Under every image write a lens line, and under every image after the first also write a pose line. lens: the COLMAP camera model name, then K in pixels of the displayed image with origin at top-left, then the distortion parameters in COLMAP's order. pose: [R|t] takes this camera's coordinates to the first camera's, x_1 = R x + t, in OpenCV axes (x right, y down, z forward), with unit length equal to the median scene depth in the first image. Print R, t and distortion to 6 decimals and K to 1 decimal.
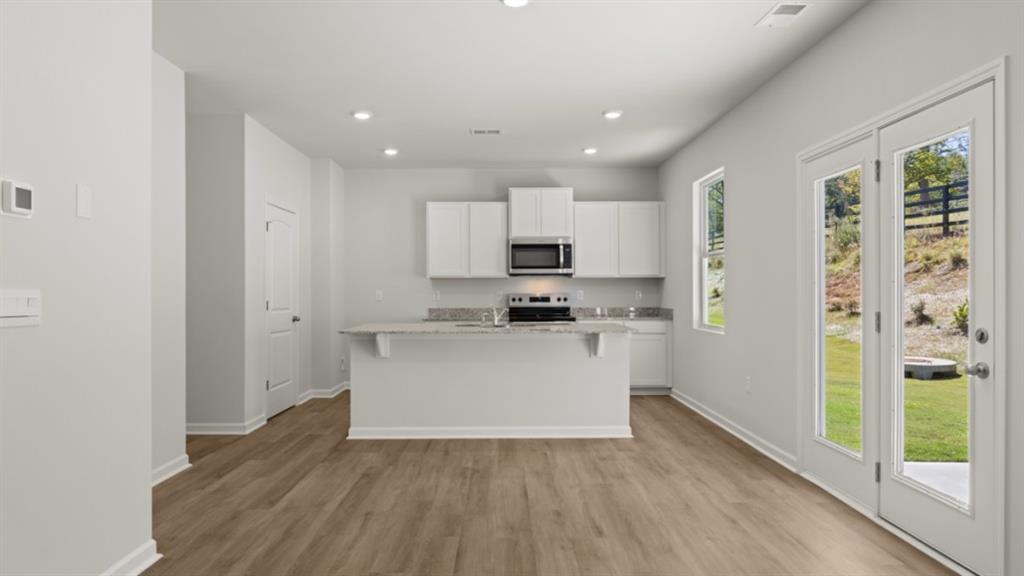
lens RADIAL K [[616.2, 0, 512.0], [0, 616.2, 288.0], [0, 0, 1]] dist [0.010040, 0.001221]
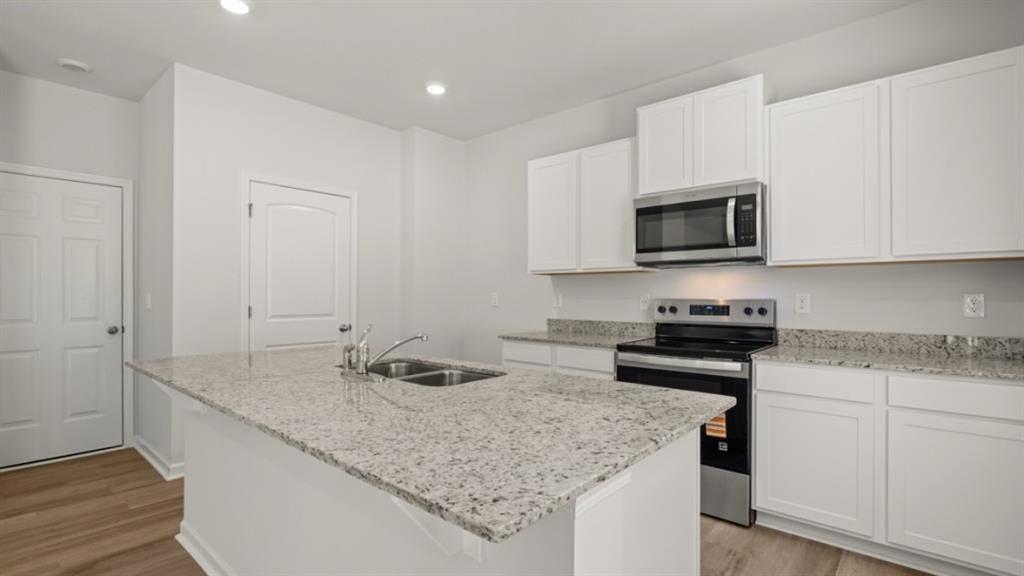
lens RADIAL K [[476.8, 0, 507.9], [0, 476.8, 290.6], [0, 0, 1]] dist [-0.014716, 0.000090]
pose [[0.745289, -0.000186, -0.666741, 0.193499], [-0.000165, 1.000000, -0.000462, 0.002103], [0.666741, 0.000454, 0.745289, 0.600615]]
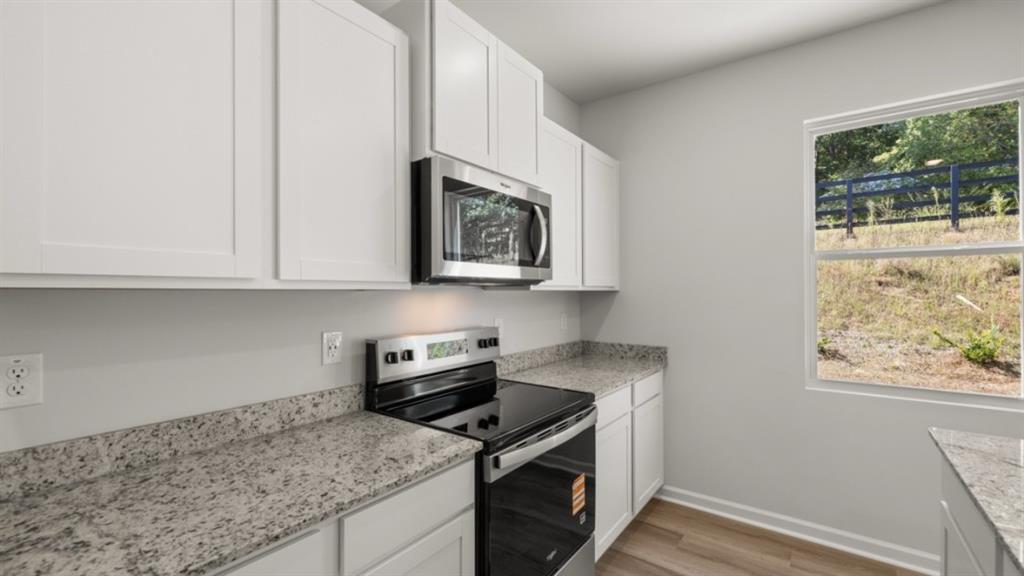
lens RADIAL K [[431.4, 0, 505.5], [0, 431.4, 289.8], [0, 0, 1]] dist [-0.001551, -0.000221]
pose [[0.611632, 0.006077, 0.791119, -0.142200], [-0.004423, 0.999981, -0.004262, -0.016101], [-0.791130, -0.000892, 0.611647, 0.841320]]
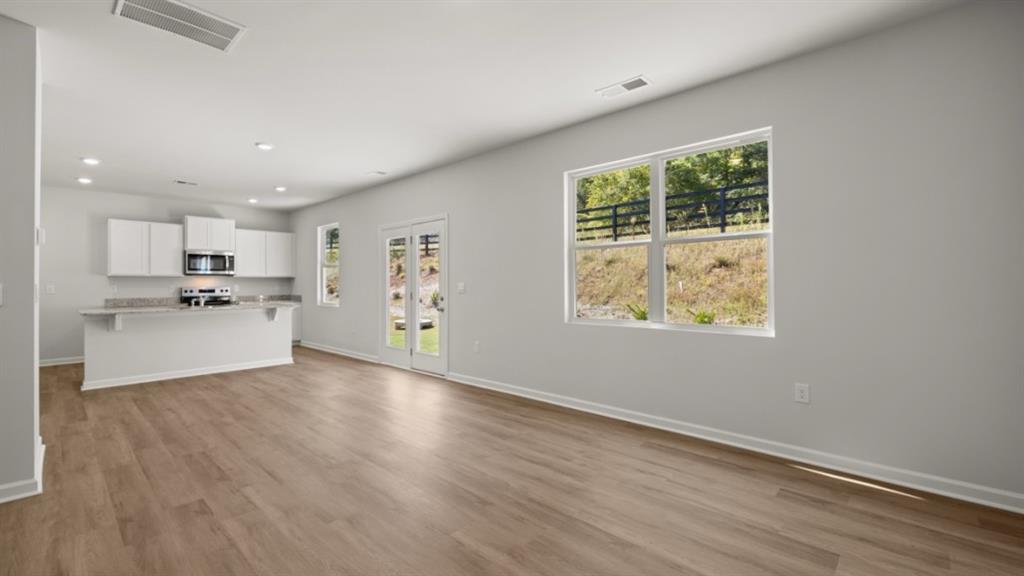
lens RADIAL K [[439.2, 0, 509.4], [0, 439.2, 282.7], [0, 0, 1]] dist [0.001590, 0.000203]
pose [[0.696356, 0.002106, 0.717694, -0.218027], [-0.000287, 0.999996, -0.002655, 0.000904], [-0.717697, 0.001643, 0.696354, -0.287860]]
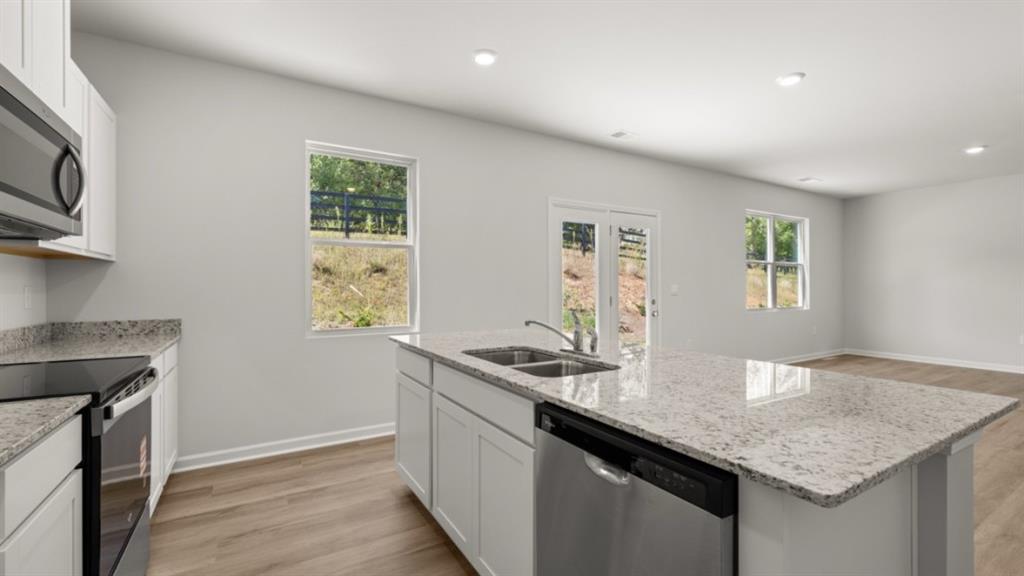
lens RADIAL K [[431.1, 0, 509.5], [0, 431.1, 287.6], [0, 0, 1]] dist [0.000400, -0.000065]
pose [[-0.504324, 0.003786, 0.863506, -0.231521], [0.000756, 0.999992, -0.003943, 0.006240], [-0.863514, -0.001336, -0.504323, 0.903428]]
